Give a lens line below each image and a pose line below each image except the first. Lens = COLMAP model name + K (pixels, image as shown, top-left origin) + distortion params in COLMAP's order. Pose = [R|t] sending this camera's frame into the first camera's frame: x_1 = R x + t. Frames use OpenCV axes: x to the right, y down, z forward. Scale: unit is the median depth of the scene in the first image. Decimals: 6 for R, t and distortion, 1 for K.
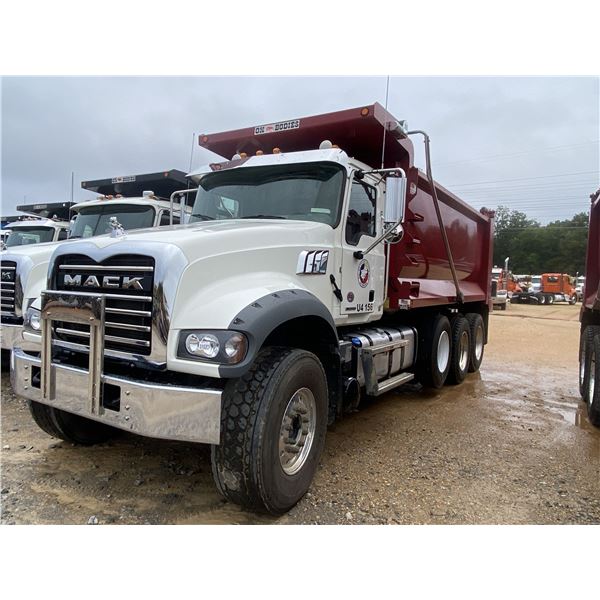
lens RADIAL K [[460.0, 0, 301.9], [0, 460.0, 299.2], [0, 0, 1]] dist [0.002089, -0.001705]
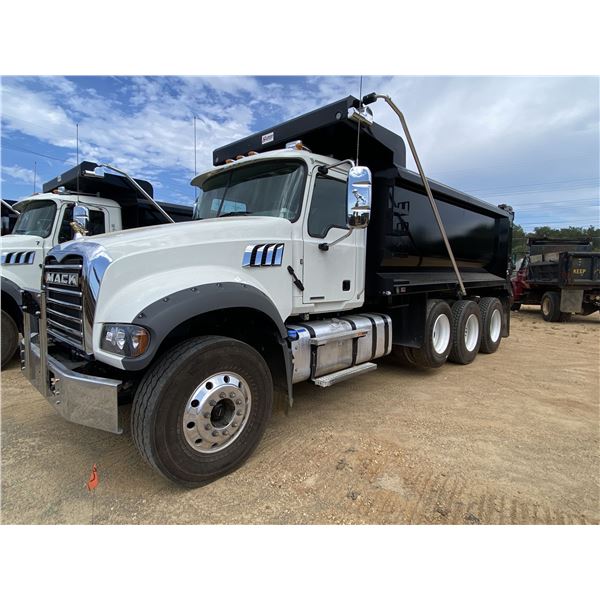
lens RADIAL K [[366.9, 0, 301.7], [0, 366.9, 301.5], [0, 0, 1]] dist [0.000620, -0.000046]
pose [[0.979680, -0.008963, -0.200365, 0.294874], [0.018037, 0.998890, 0.043506, -0.010612], [0.199753, -0.046236, 0.978755, 0.198539]]
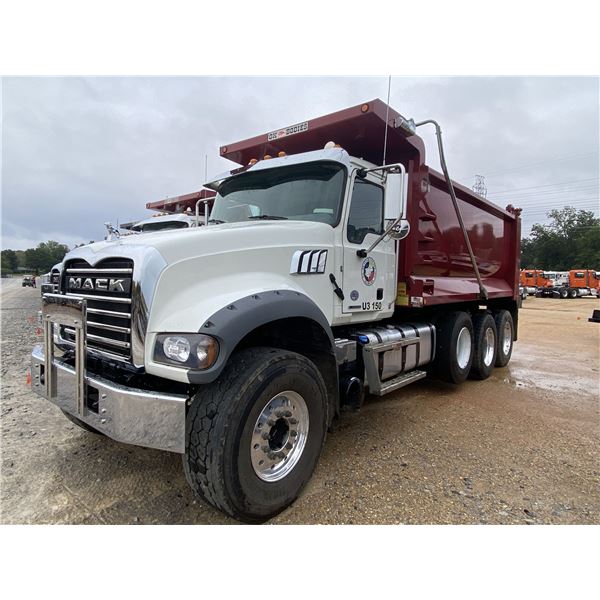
lens RADIAL K [[402.4, 0, 293.7], [0, 402.4, 289.1], [0, 0, 1]] dist [-0.002353, -0.001140]
pose [[0.990271, -0.011102, -0.138709, 0.118128], [0.009164, 0.999851, -0.014603, -0.009181], [0.138851, 0.013190, 0.990225, 0.146114]]
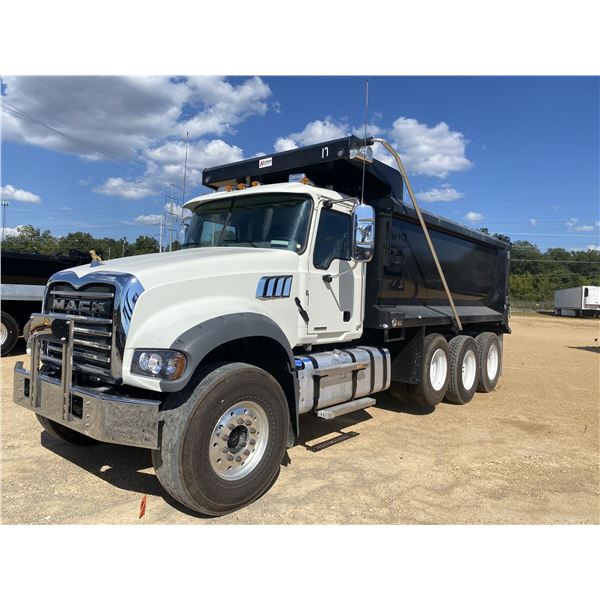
lens RADIAL K [[460.0, 0, 301.9], [0, 460.0, 299.2], [0, 0, 1]] dist [0.002089, -0.001705]
pose [[0.993558, -0.005010, -0.113212, 0.226160], [0.001043, 0.999384, -0.035068, -0.012943], [0.113318, 0.034724, 0.992952, -0.078909]]
